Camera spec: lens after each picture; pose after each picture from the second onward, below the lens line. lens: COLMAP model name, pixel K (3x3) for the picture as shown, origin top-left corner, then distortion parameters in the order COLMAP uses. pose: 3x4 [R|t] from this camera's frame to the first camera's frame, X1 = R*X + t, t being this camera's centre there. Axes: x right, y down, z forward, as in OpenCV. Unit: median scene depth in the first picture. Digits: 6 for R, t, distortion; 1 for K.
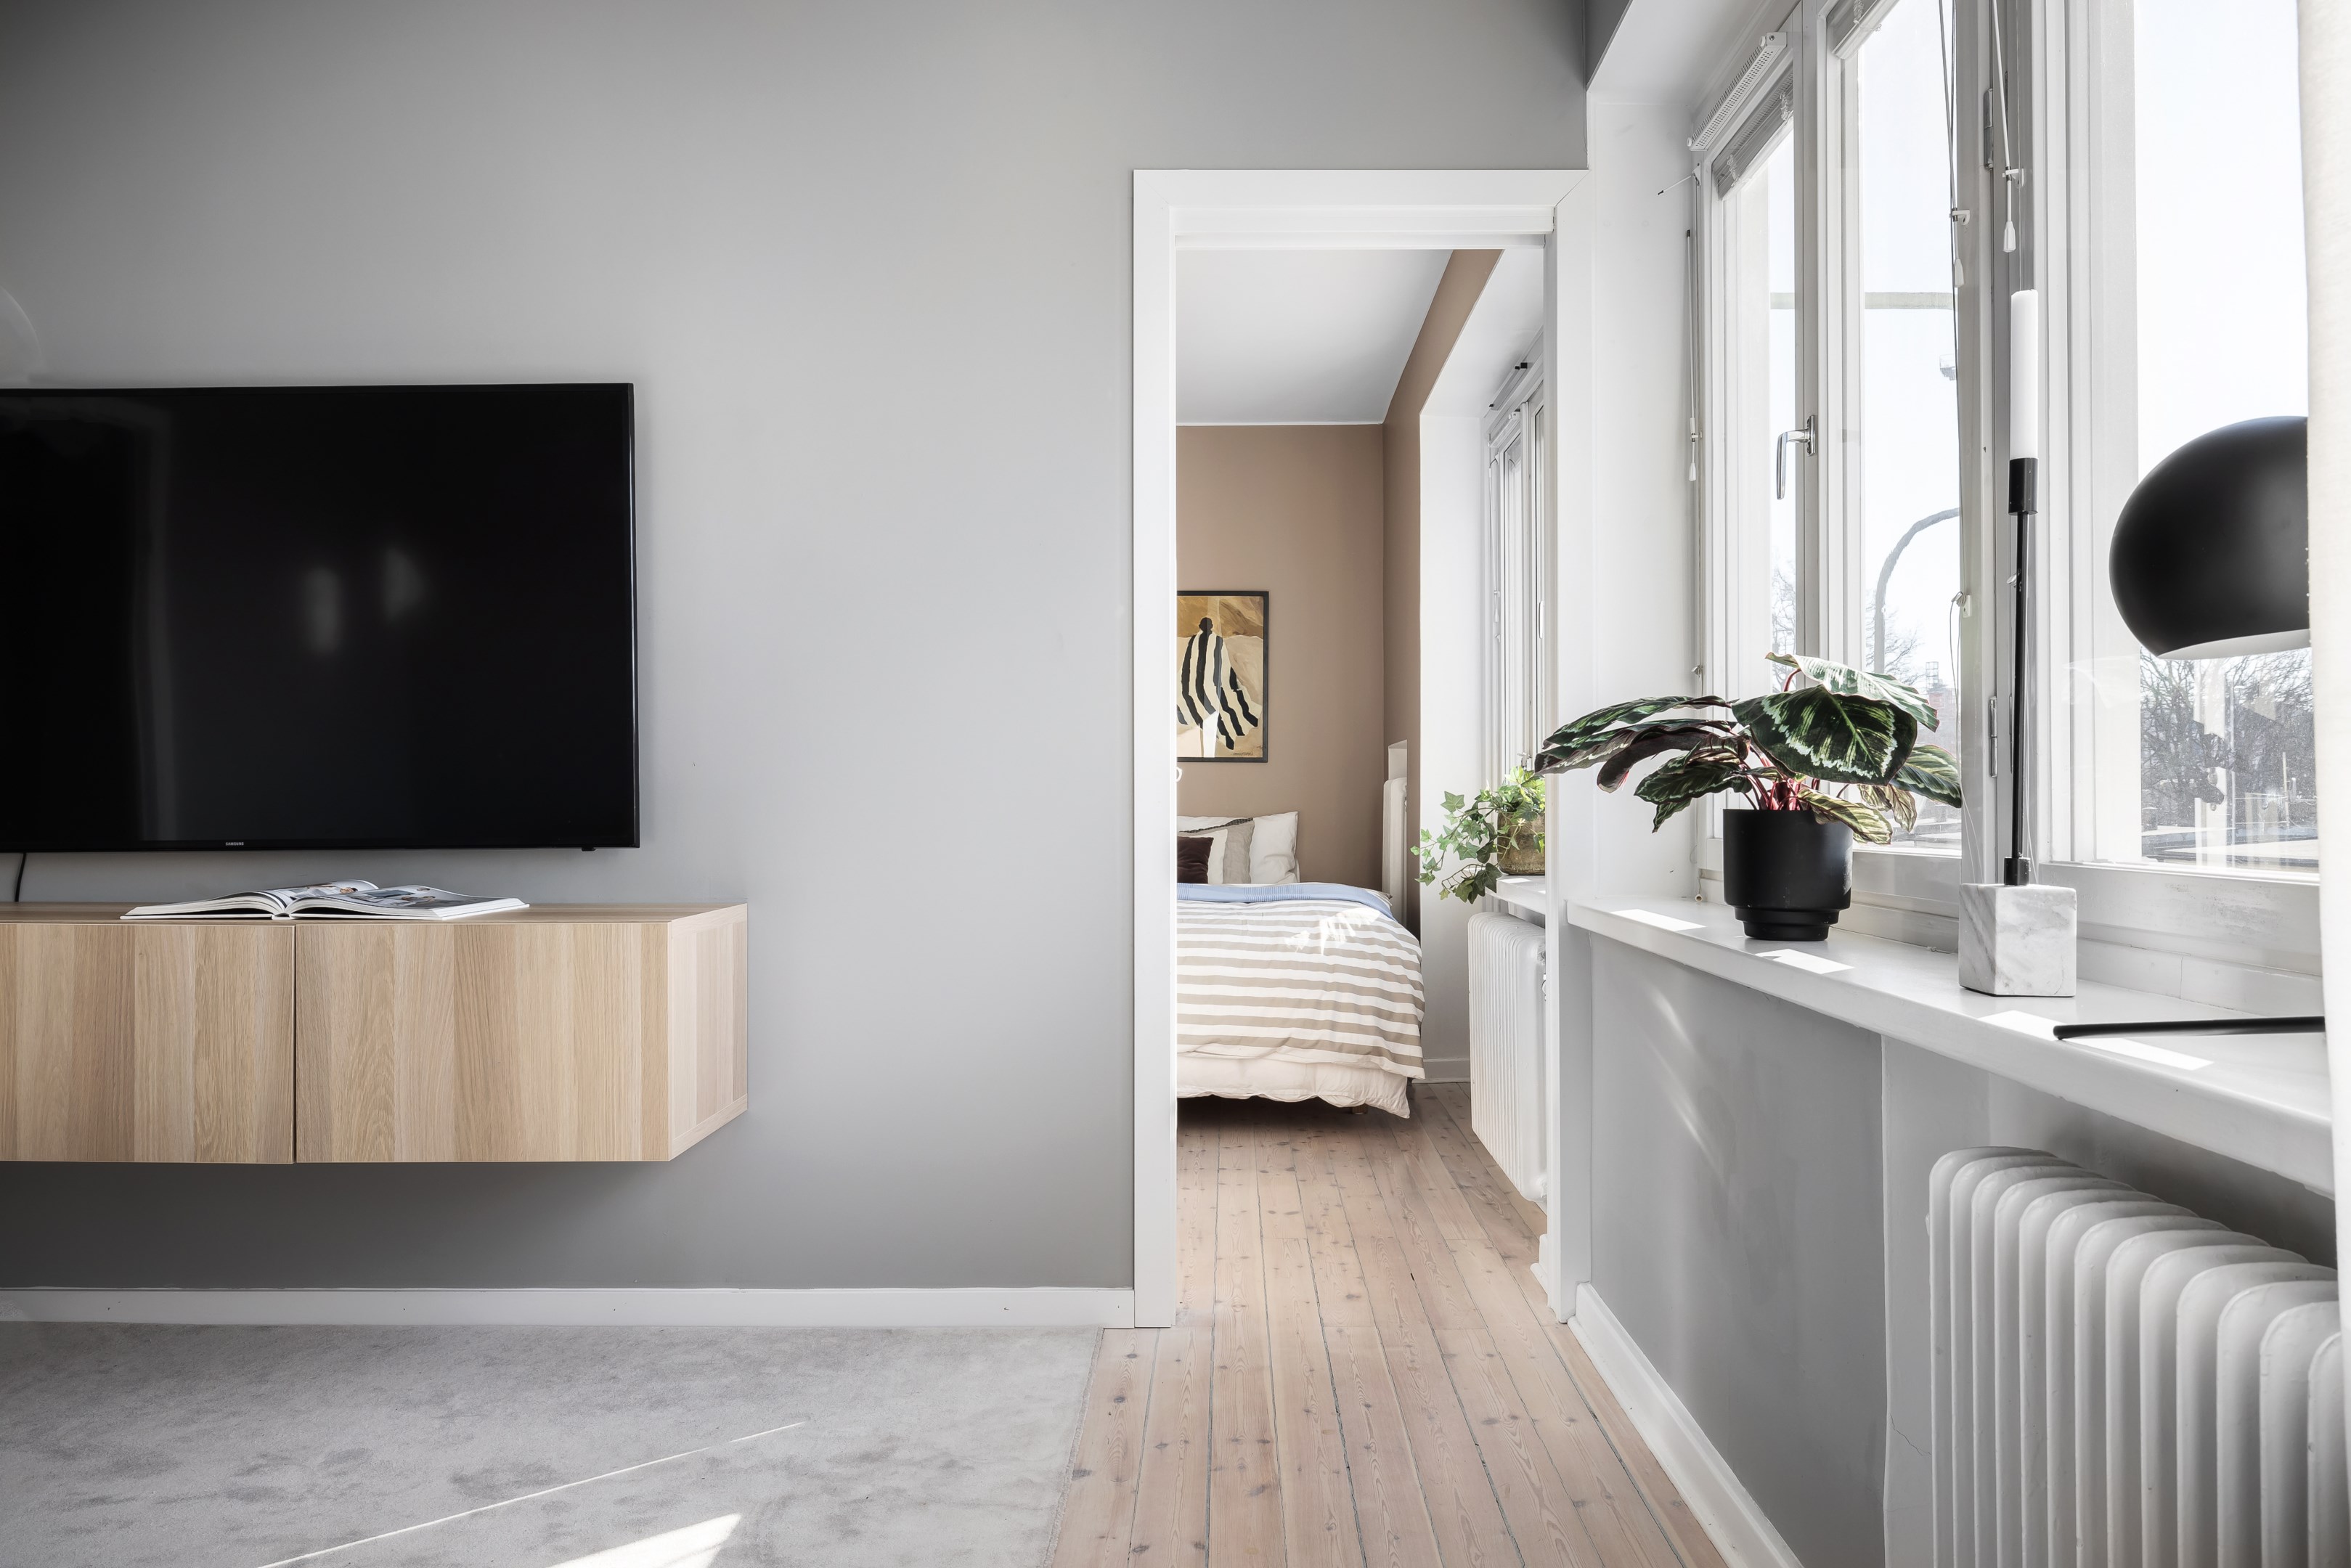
lens RADIAL K [[1548.6, 0, 1183.9], [0, 1548.6, 786.8], [0, 0, 1]] dist [0.003529, 0.002913]
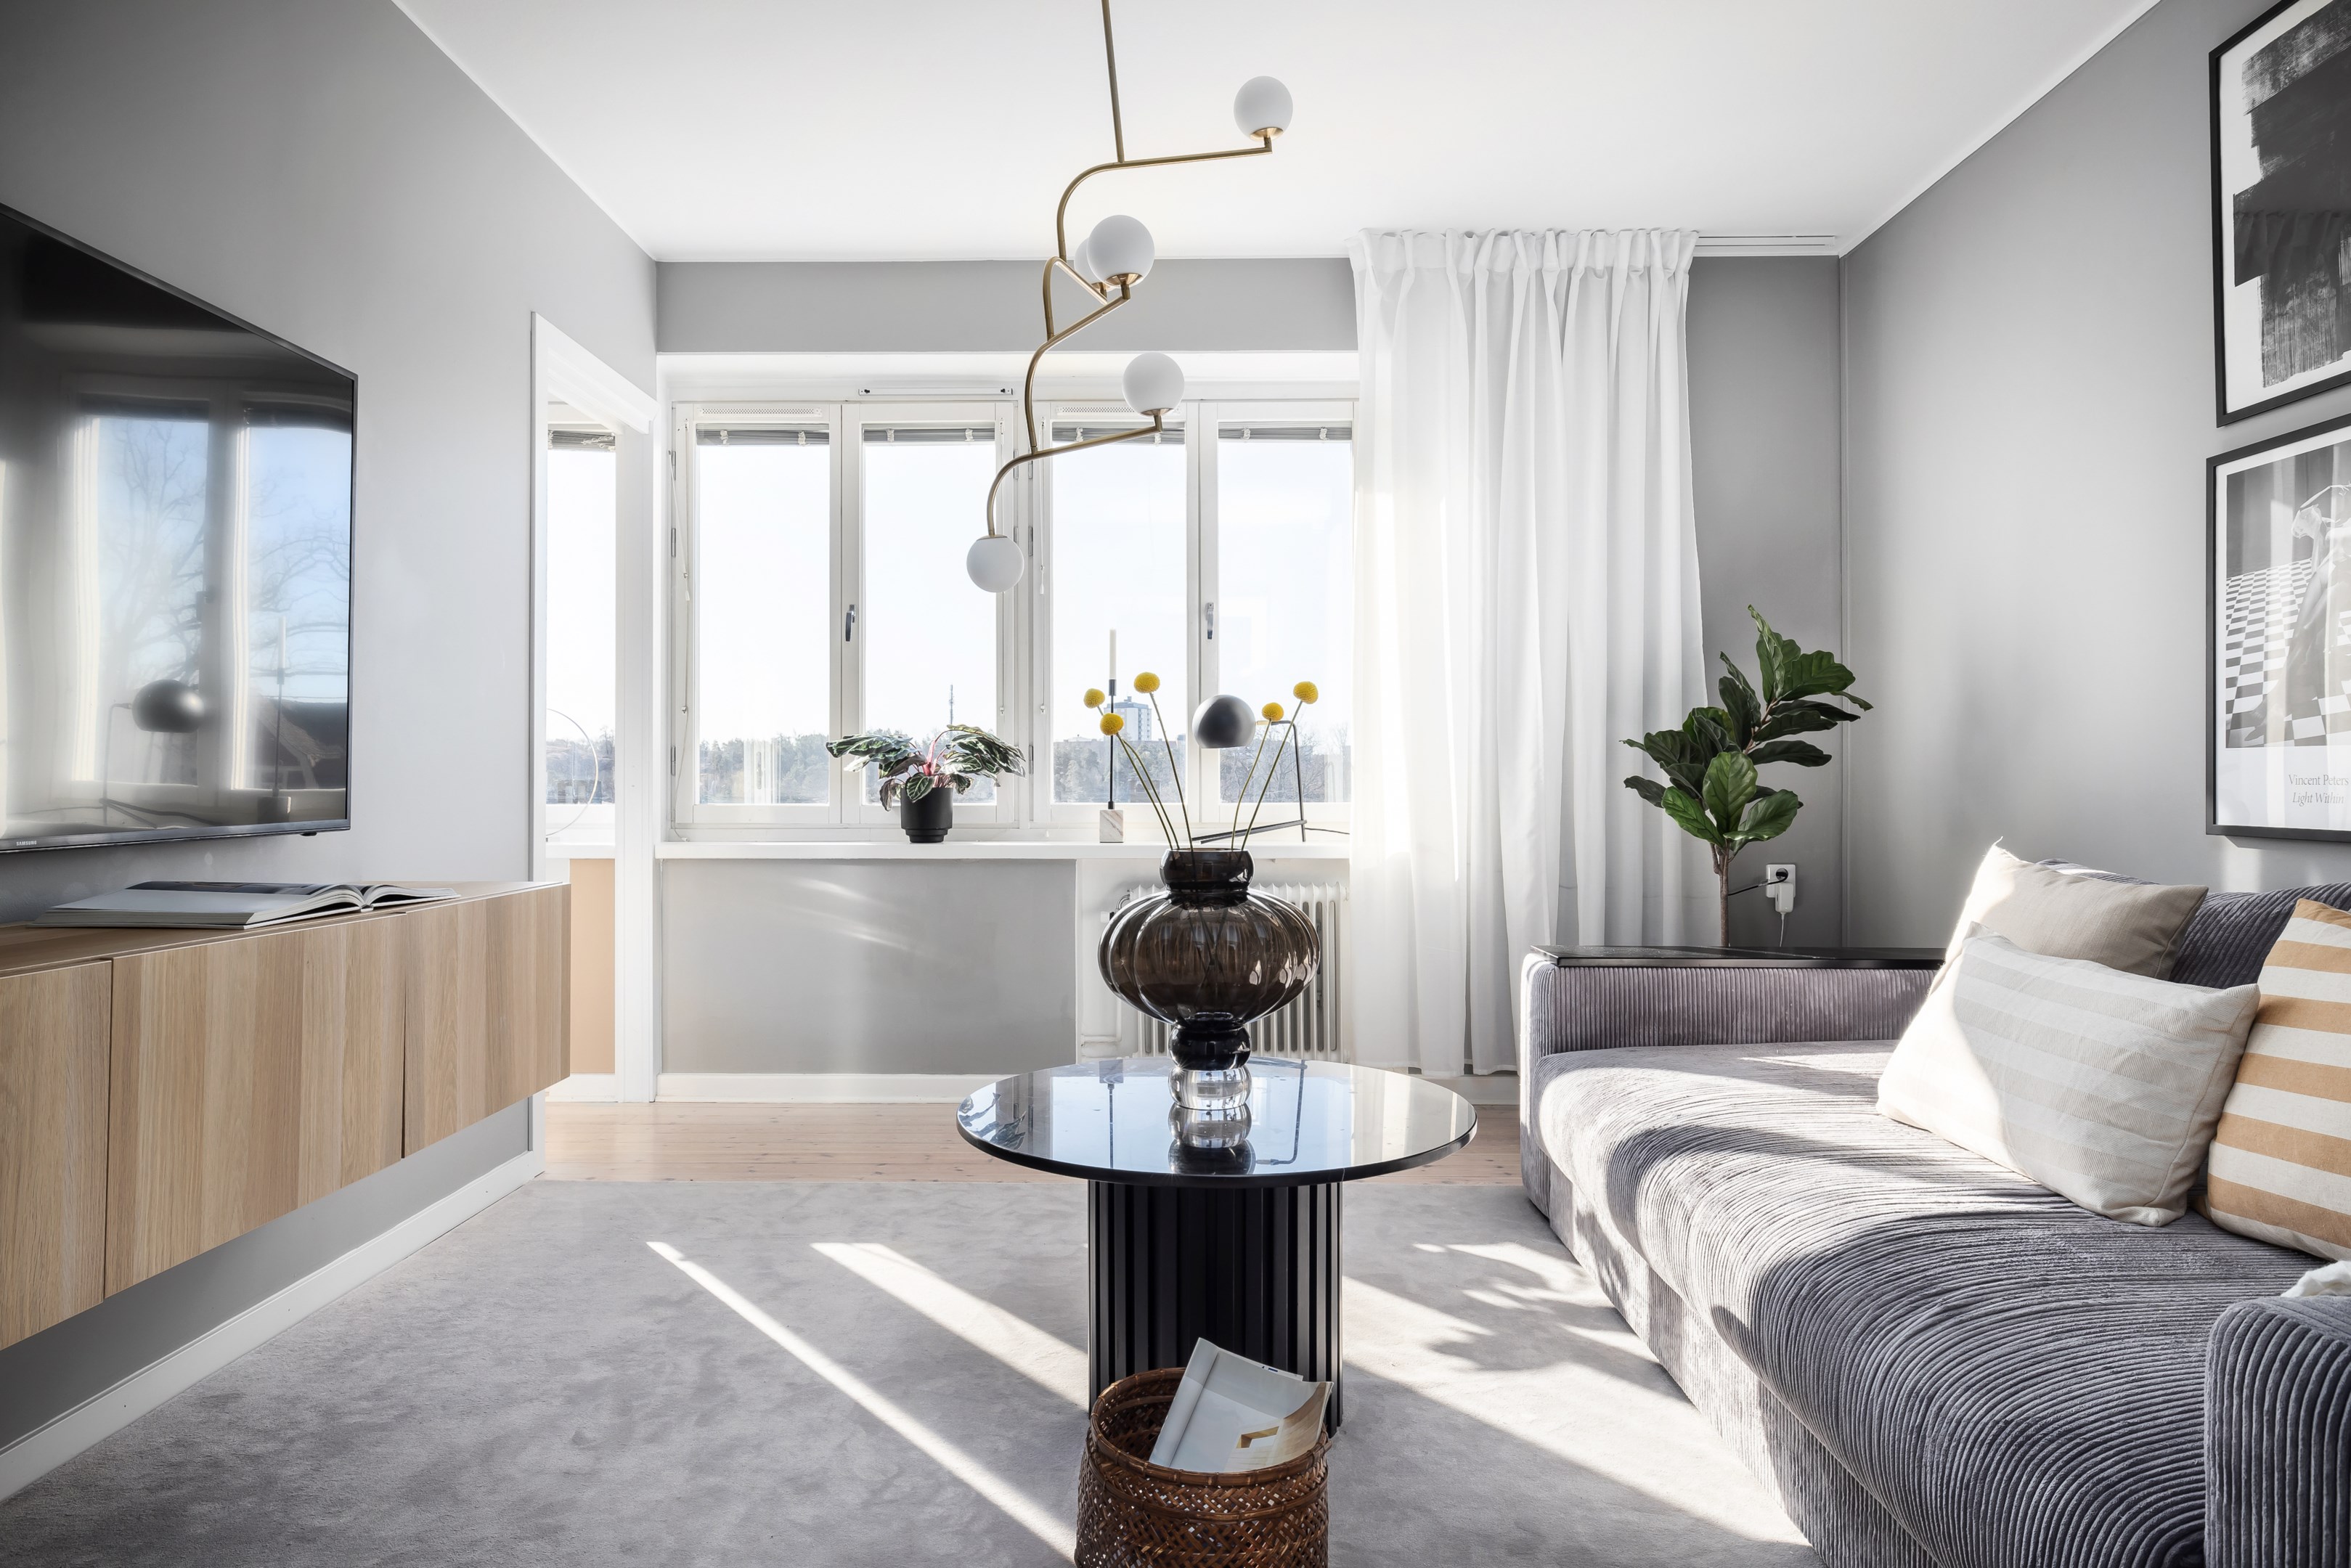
lens RADIAL K [[1407.9, 0, 1152.9], [0, 1407.9, 753.7], [0, 0, 1]] dist [-0.008484, 0.001356]
pose [[0.010254, 0.020461, 0.999738, -1.447504], [-0.009563, 0.999747, -0.020363, 0.003318], [-0.999902, -0.009352, 0.010448, 0.526018]]
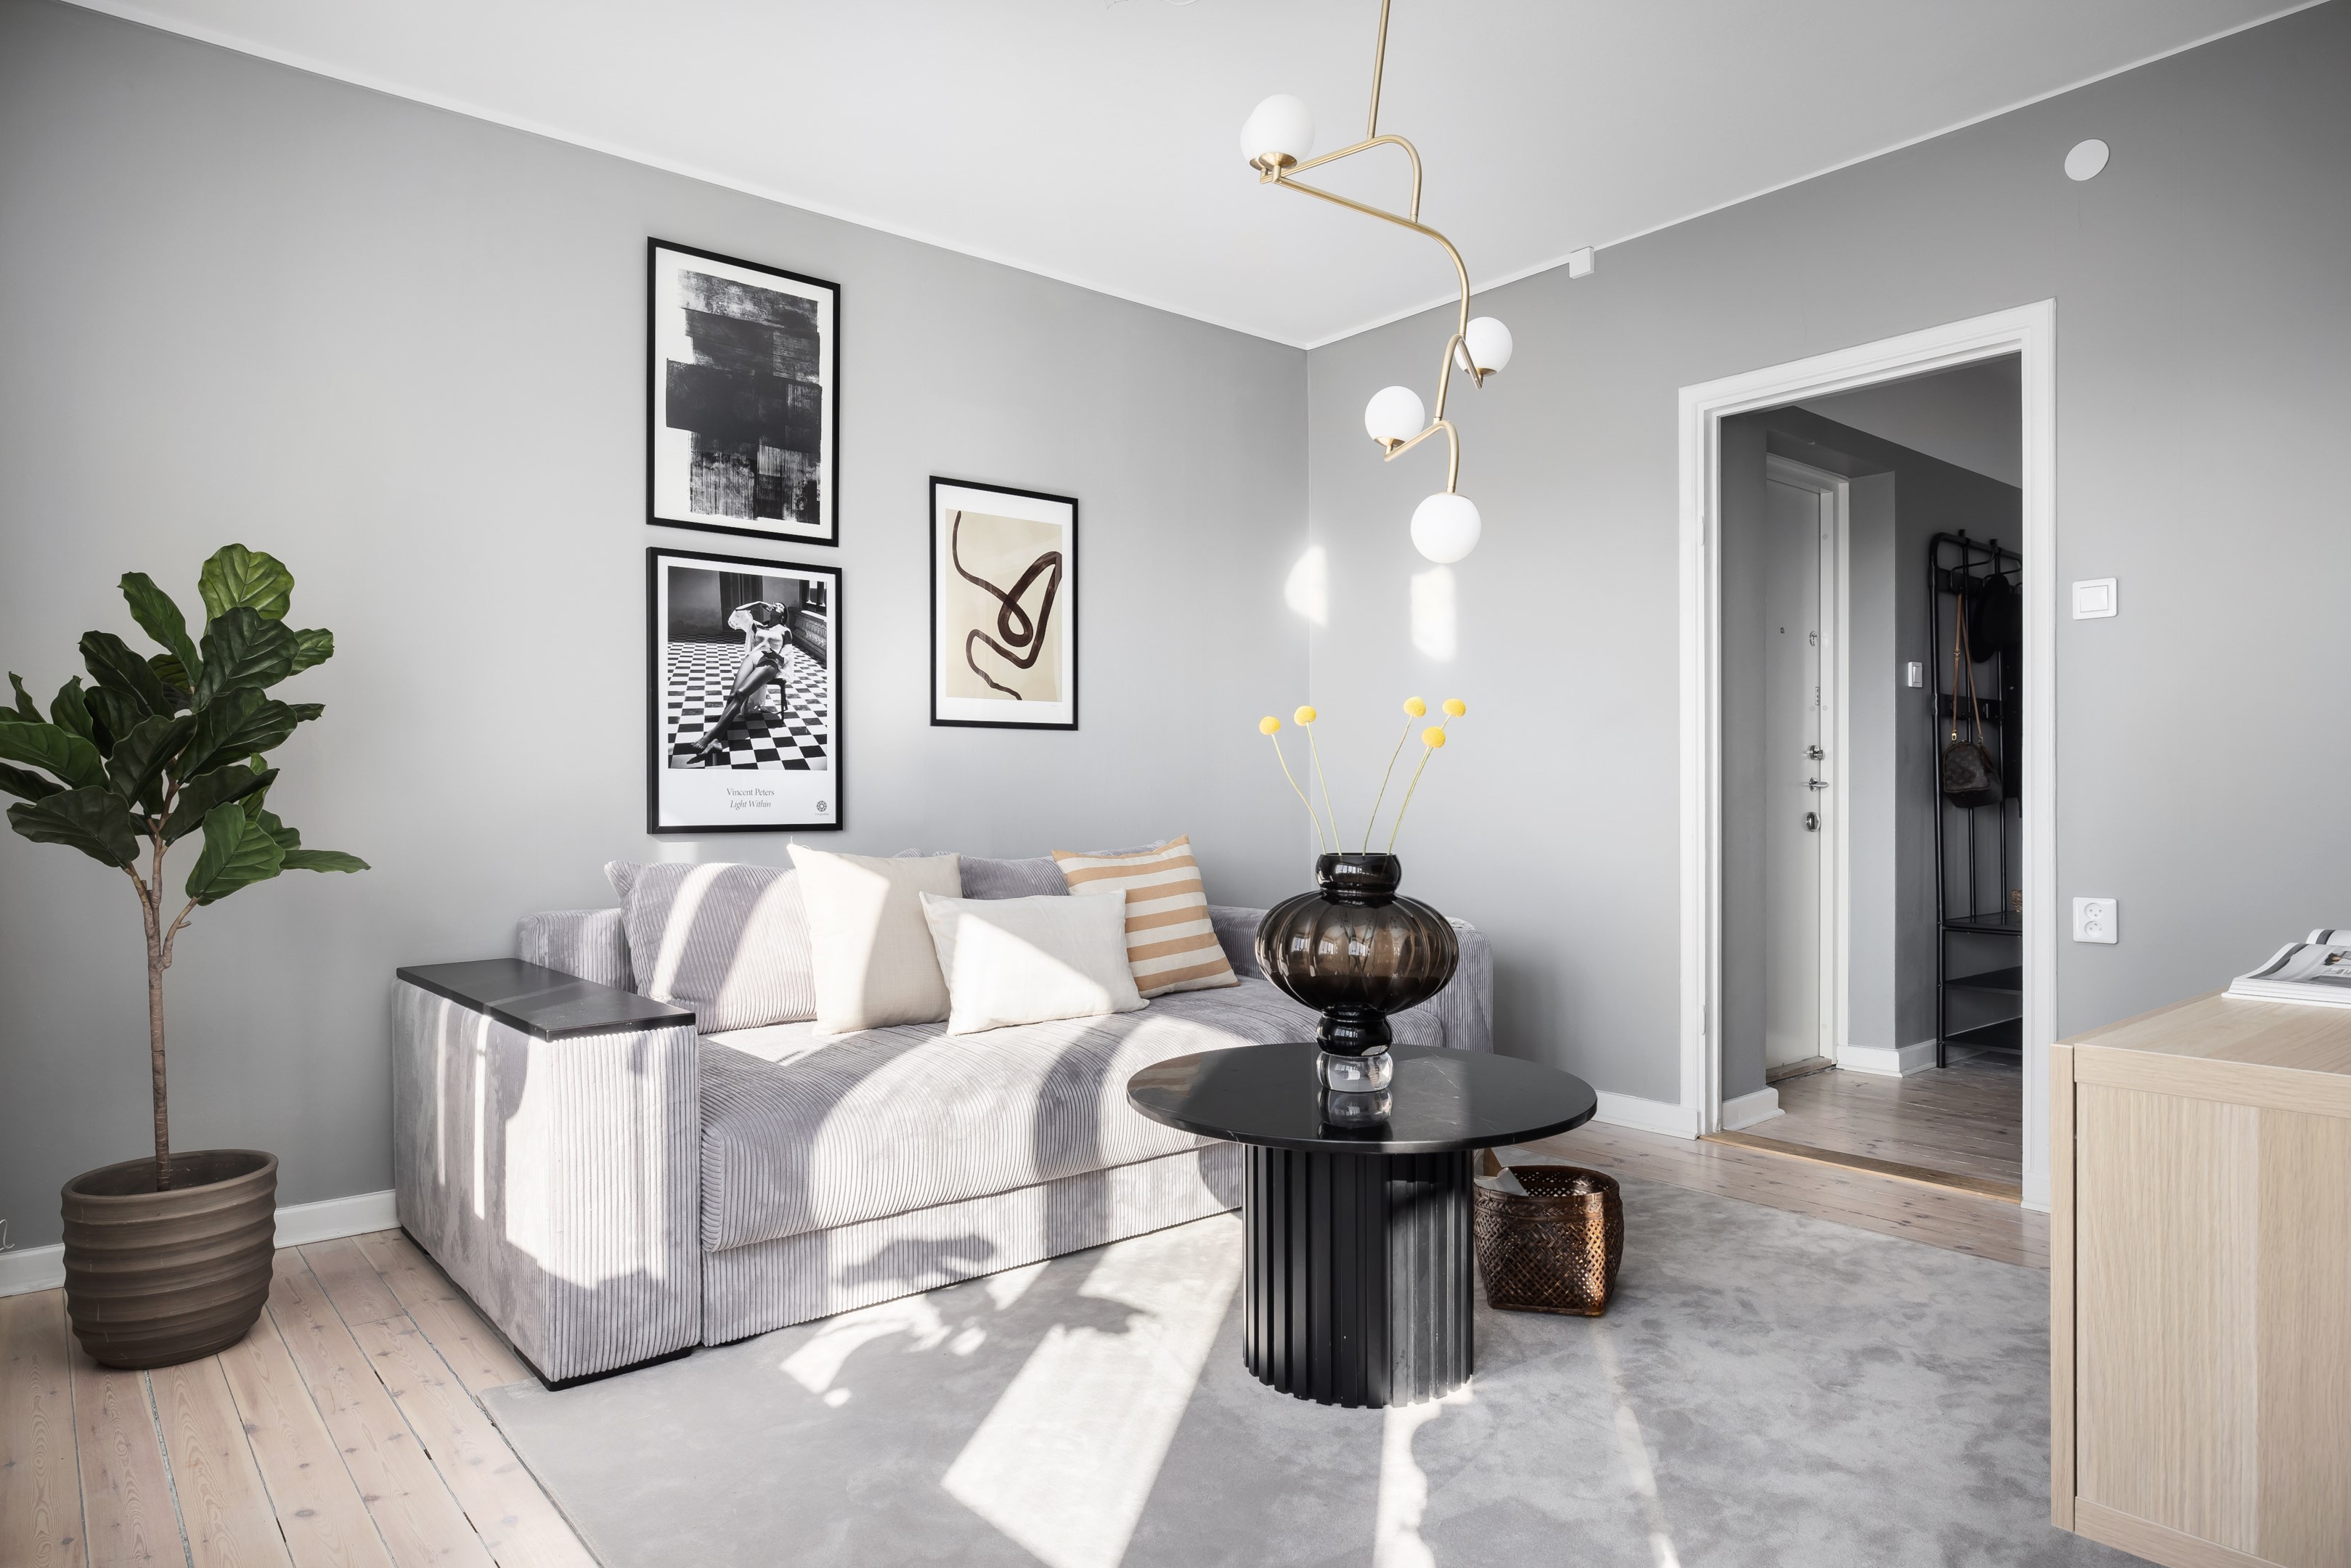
lens RADIAL K [[1407.9, 0, 1139.3], [0, 1407.9, 787.6], [0, 0, 1]] dist [-0.008484, 0.001356]
pose [[-0.764684, 0.004614, -0.644389, 0.178417], [0.011813, 0.999907, -0.006859, 0.004278], [0.644297, -0.012857, -0.764667, 1.127617]]
